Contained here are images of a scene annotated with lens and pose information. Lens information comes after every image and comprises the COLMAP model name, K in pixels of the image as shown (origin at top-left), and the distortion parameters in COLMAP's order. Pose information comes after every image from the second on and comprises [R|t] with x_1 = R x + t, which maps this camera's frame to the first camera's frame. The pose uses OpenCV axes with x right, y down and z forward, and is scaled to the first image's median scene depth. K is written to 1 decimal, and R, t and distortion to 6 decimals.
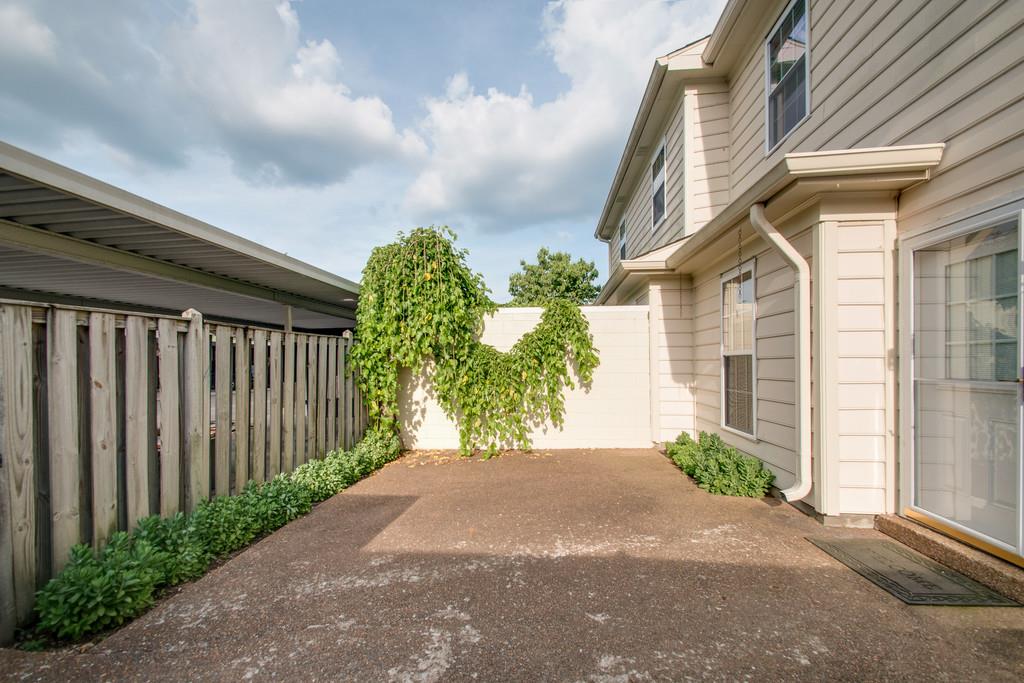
lens RADIAL K [[444.6, 0, 507.4], [0, 444.6, 356.3], [0, 0, 1]] dist [0.002142, 0.000269]
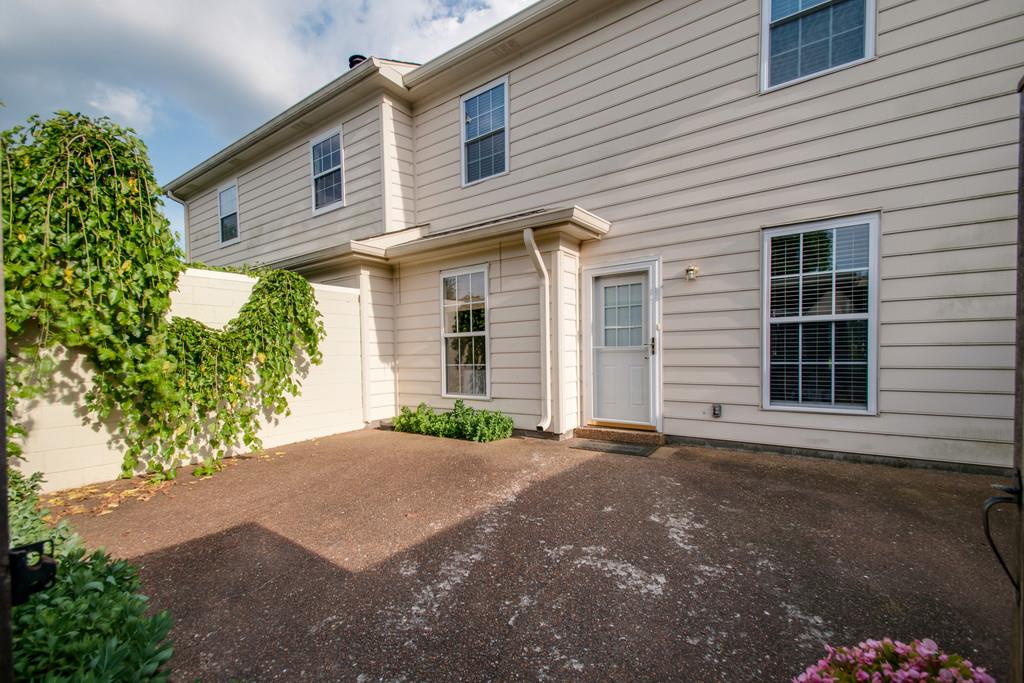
lens RADIAL K [[444.0, 0, 512.0], [0, 444.0, 341.5], [0, 0, 1]] dist [0.014901, -0.000062]
pose [[0.498728, 0.012599, 0.866667, -0.653634], [0.007955, 0.999786, -0.019112, 0.047583], [-0.866722, 0.016426, 0.498521, 0.311661]]
